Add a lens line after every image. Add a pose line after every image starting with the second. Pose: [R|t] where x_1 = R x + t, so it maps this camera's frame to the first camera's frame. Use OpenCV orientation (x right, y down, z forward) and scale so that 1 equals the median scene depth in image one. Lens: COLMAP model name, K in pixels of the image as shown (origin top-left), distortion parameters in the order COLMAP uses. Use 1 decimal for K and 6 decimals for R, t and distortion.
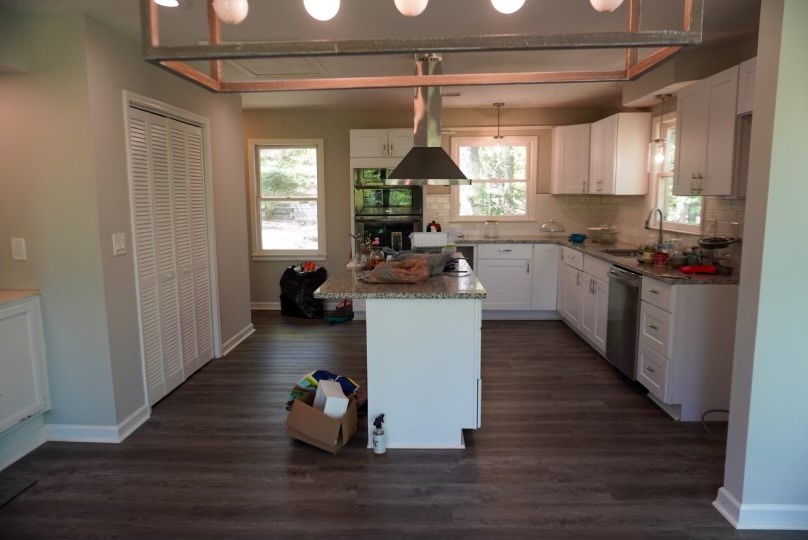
lens RADIAL K [[550.9, 0, 392.1], [0, 550.9, 271.0], [0, 0, 1]] dist [-0.003632, -0.000880]
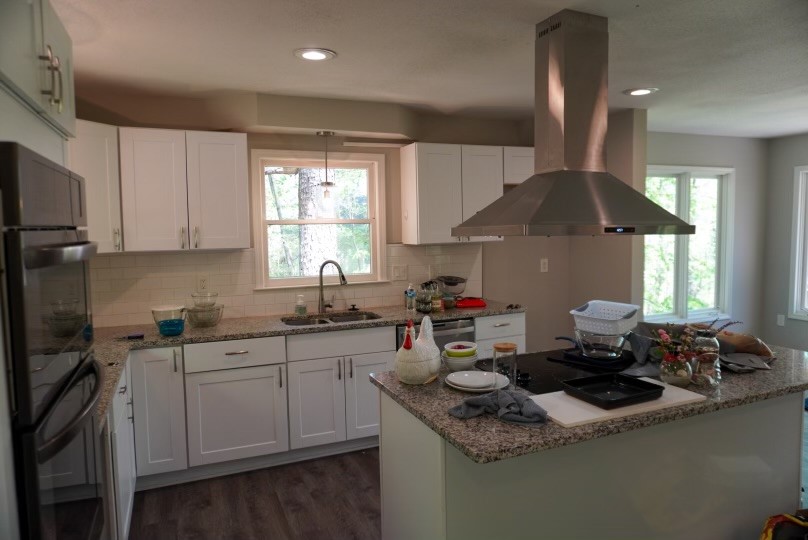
lens RADIAL K [[550.9, 0, 392.1], [0, 550.9, 271.0], [0, 0, 1]] dist [-0.003632, -0.000880]
pose [[-0.424786, -0.050581, 0.903879, -0.342245], [0.149215, 0.980870, 0.125014, -0.190773], [-0.892912, 0.187977, -0.409113, 1.258589]]
